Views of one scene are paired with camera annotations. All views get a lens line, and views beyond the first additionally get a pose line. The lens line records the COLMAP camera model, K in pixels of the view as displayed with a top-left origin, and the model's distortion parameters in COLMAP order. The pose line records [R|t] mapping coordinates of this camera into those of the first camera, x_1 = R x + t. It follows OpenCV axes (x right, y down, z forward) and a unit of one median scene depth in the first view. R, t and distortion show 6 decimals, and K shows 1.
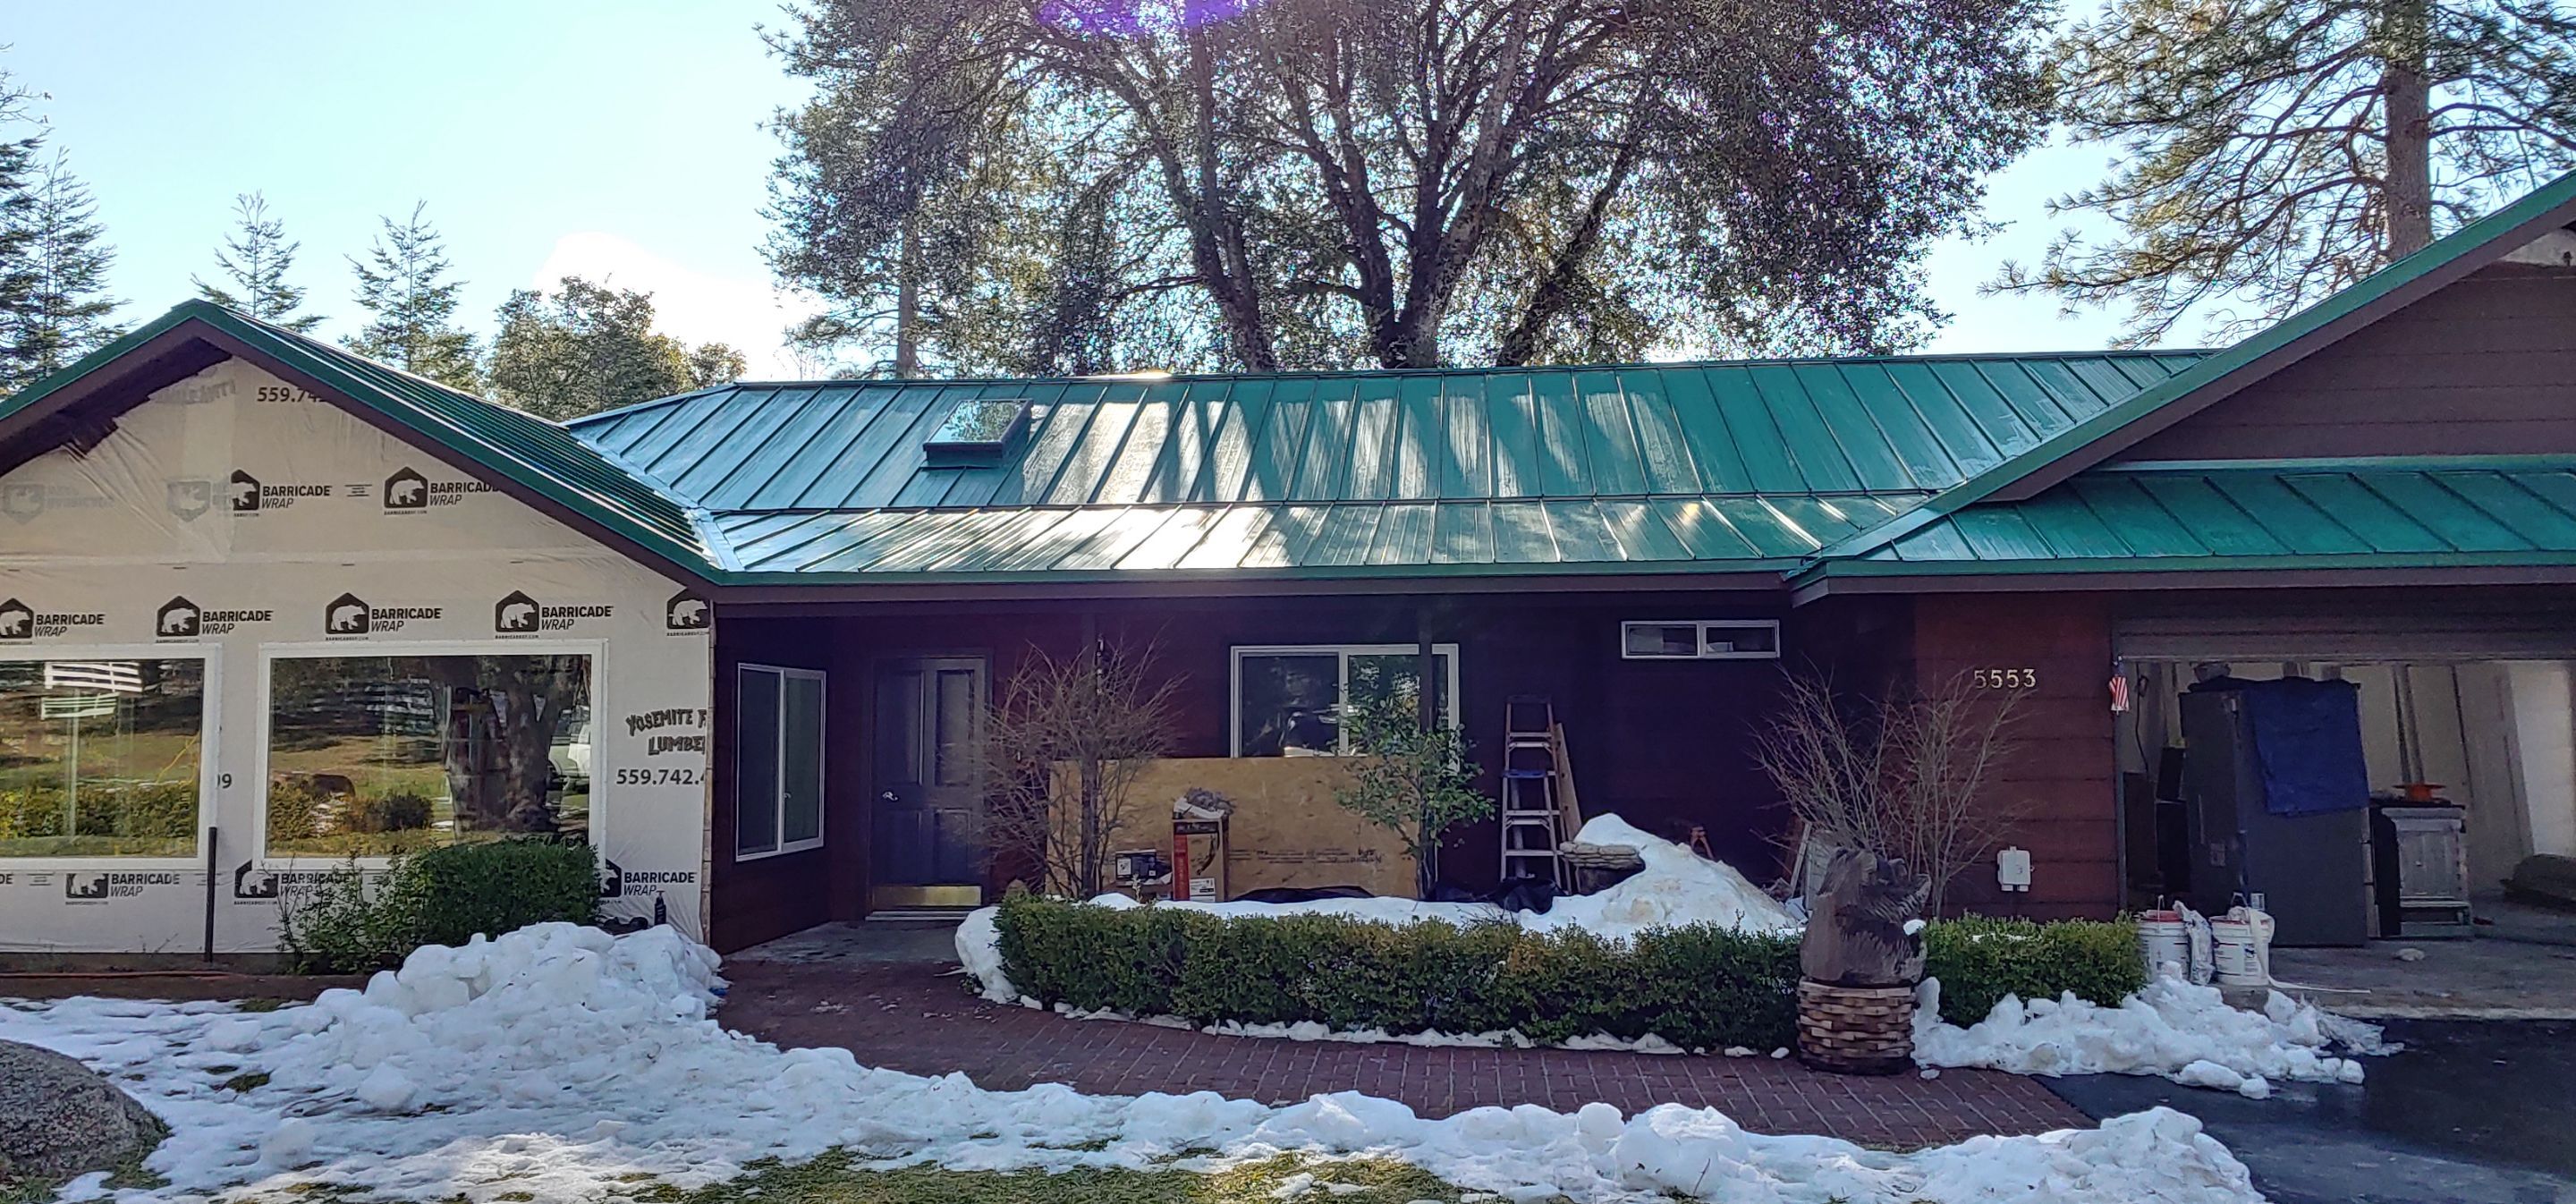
lens RADIAL K [[1928.8, 0, 1265.7], [0, 1928.8, 605.2], [0, 0, 1]] dist [0.025724, -0.001590]
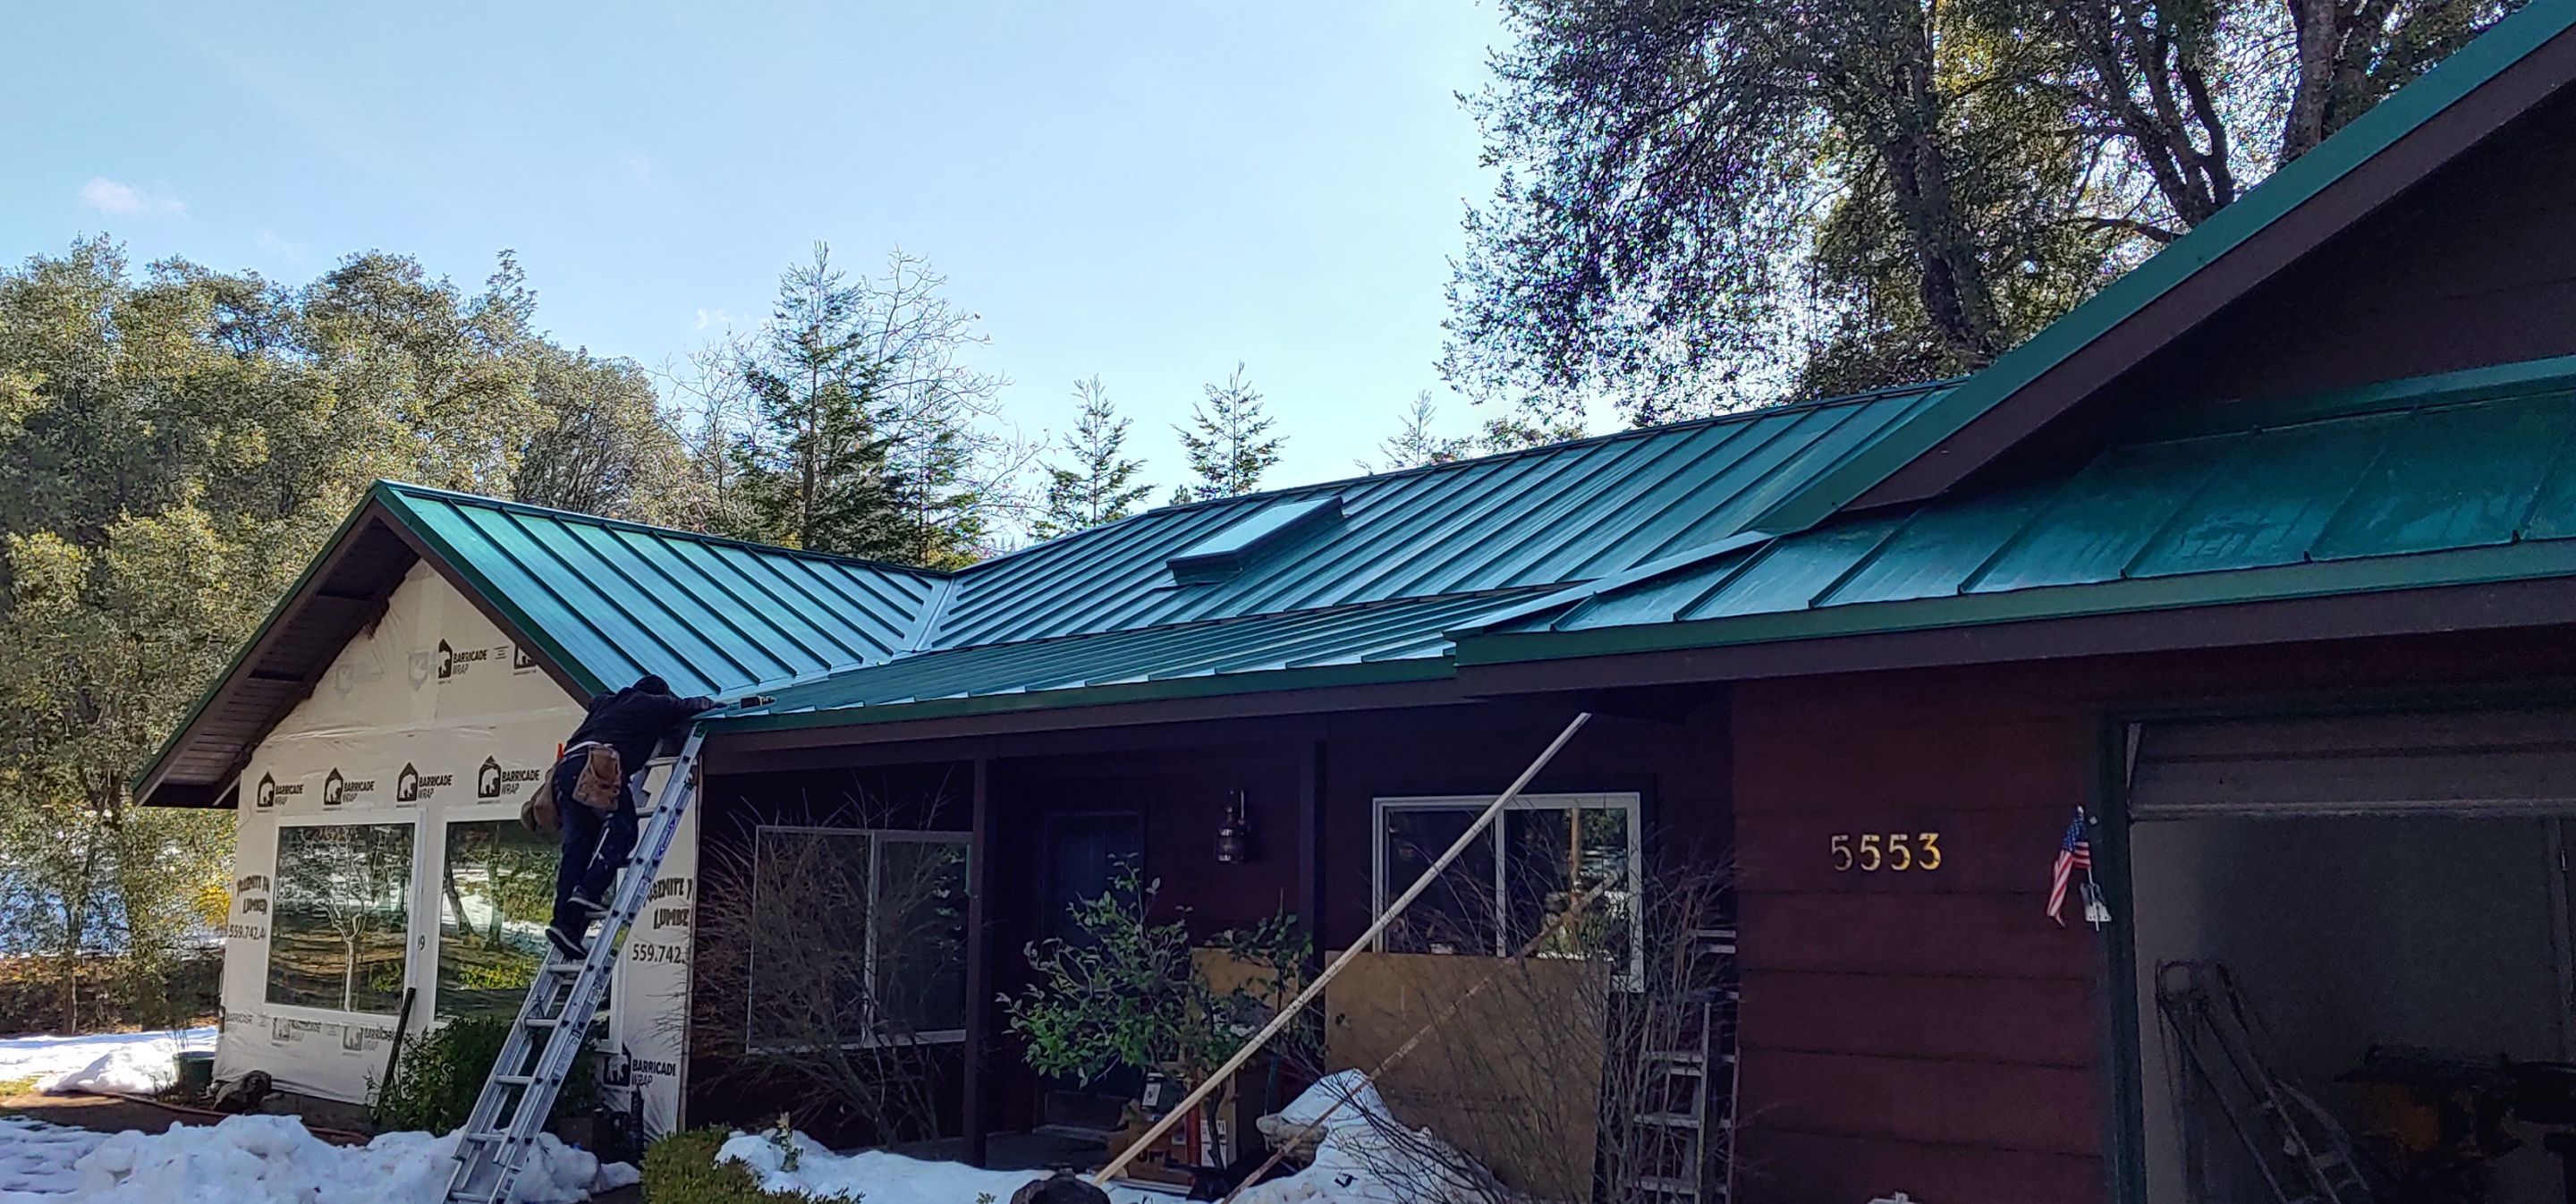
lens RADIAL K [[2019.9, 0, 1295.9], [0, 2019.9, 616.0], [0, 0, 1]] dist [0.001546, 0.003640]
pose [[0.817147, -0.063290, -0.572945, 0.462689], [0.024666, 0.996883, -0.074940, 0.009919], [0.575902, 0.047105, 0.816161, 0.388147]]
